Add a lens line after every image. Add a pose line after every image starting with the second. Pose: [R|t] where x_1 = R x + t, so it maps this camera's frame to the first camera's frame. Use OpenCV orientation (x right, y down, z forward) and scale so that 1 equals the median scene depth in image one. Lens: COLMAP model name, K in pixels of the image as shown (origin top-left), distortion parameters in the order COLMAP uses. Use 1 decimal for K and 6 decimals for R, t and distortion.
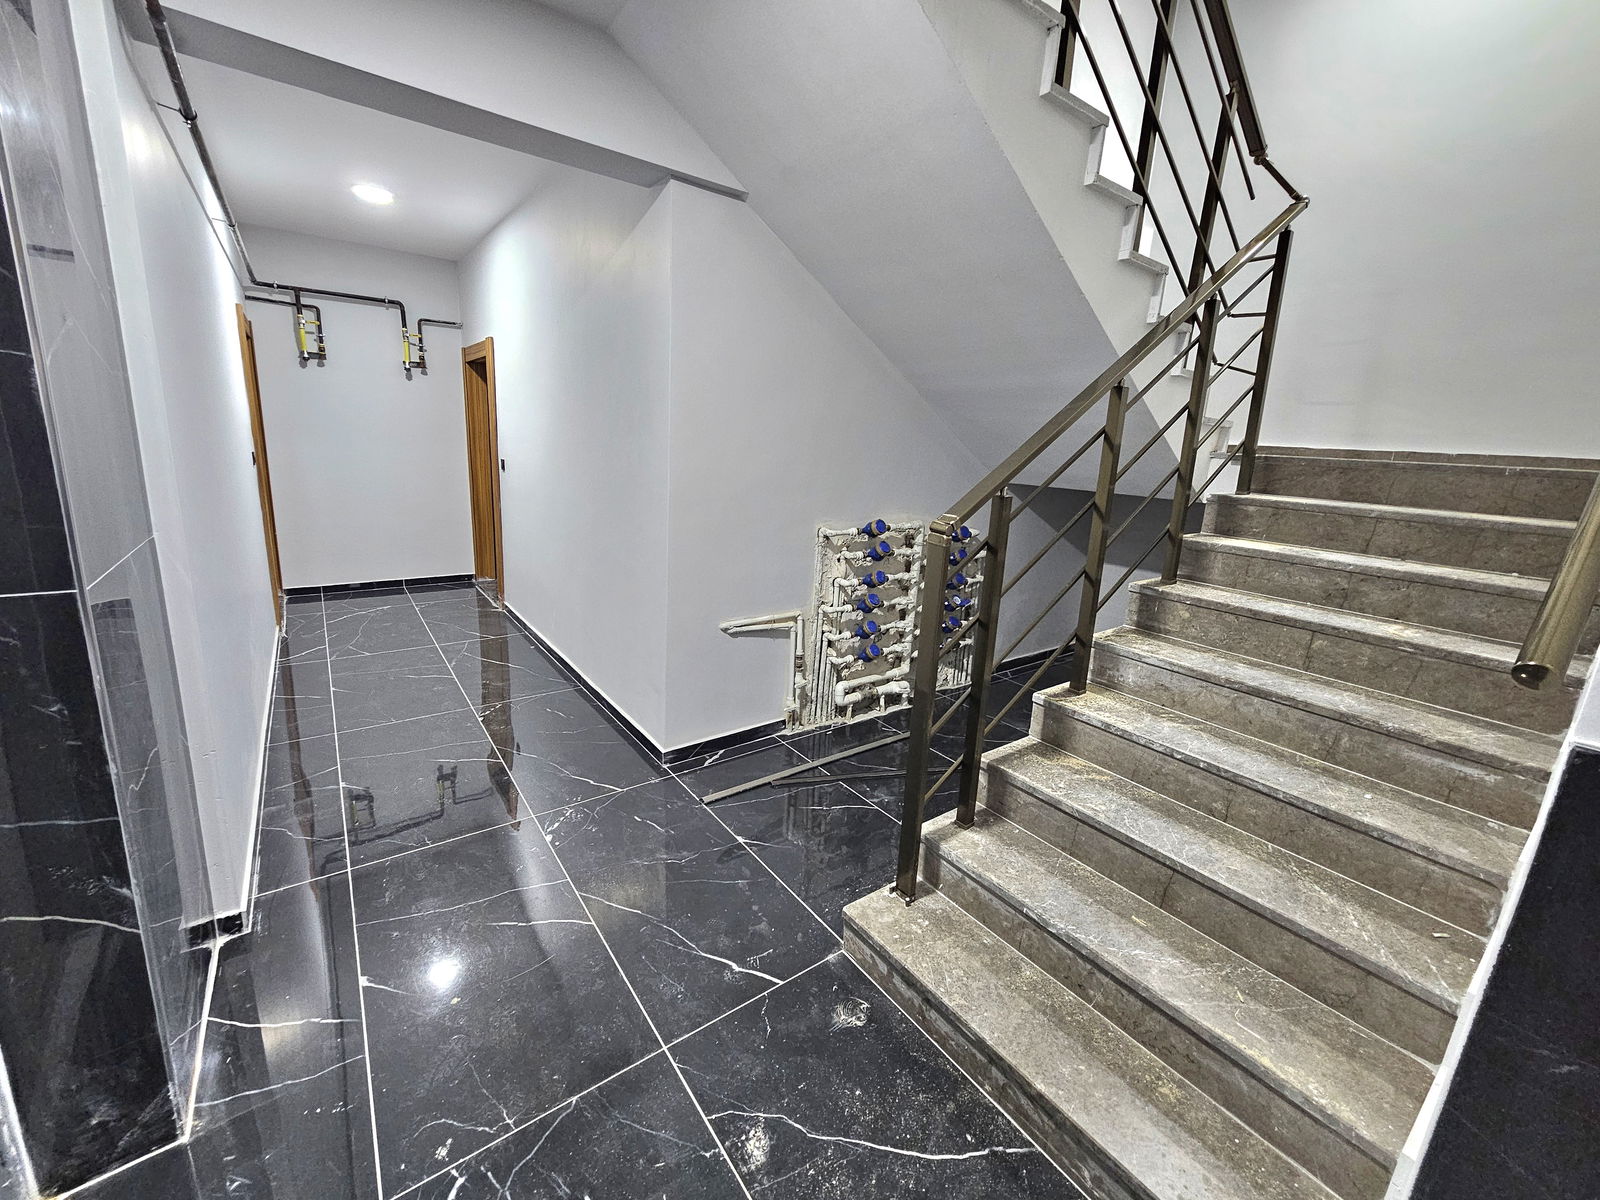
lens RADIAL K [[653.1, 0, 798.6], [0, 653.1, 586.5], [0, 0, 1]] dist [-0.000296, -0.000141]
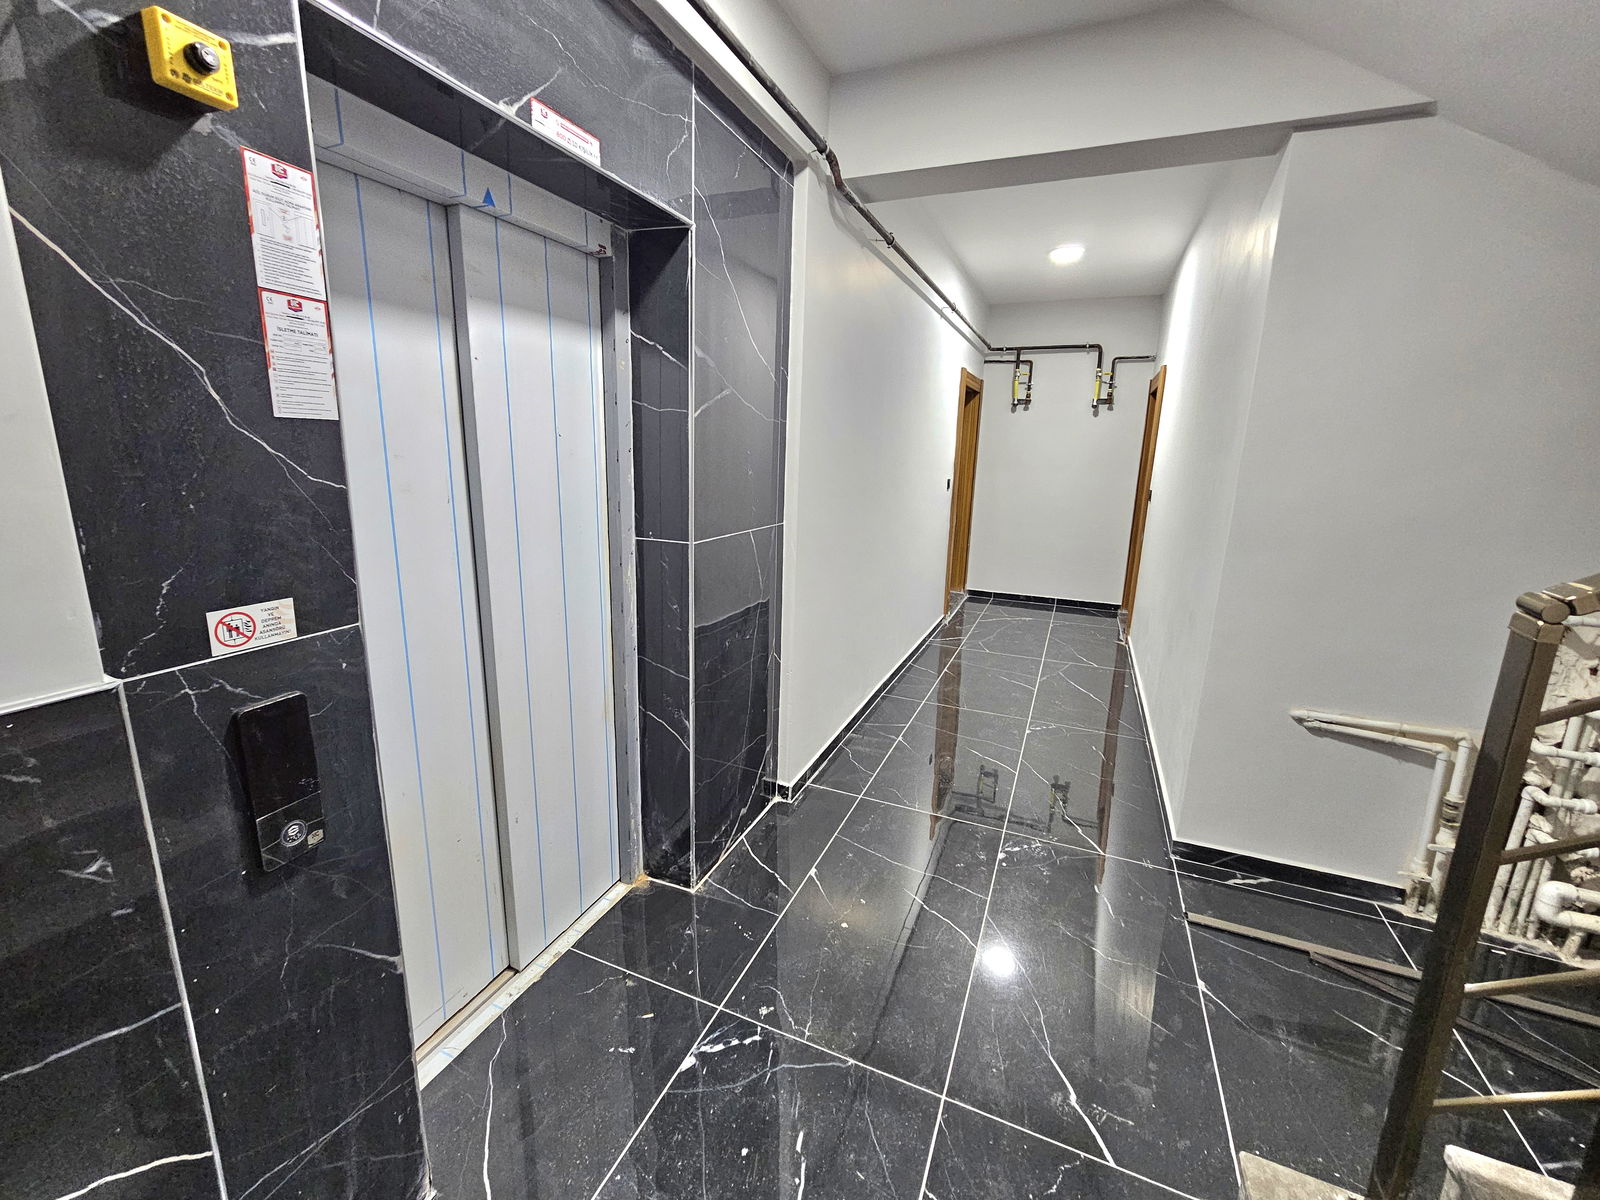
lens RADIAL K [[653.1, 0, 798.6], [0, 653.1, 586.5], [0, 0, 1]] dist [-0.000296, -0.000141]
pose [[0.503167, 0.145349, -0.851878, 0.176622], [-0.192911, 0.979771, 0.053226, -0.008891], [0.842383, 0.137556, 0.521028, 0.110577]]
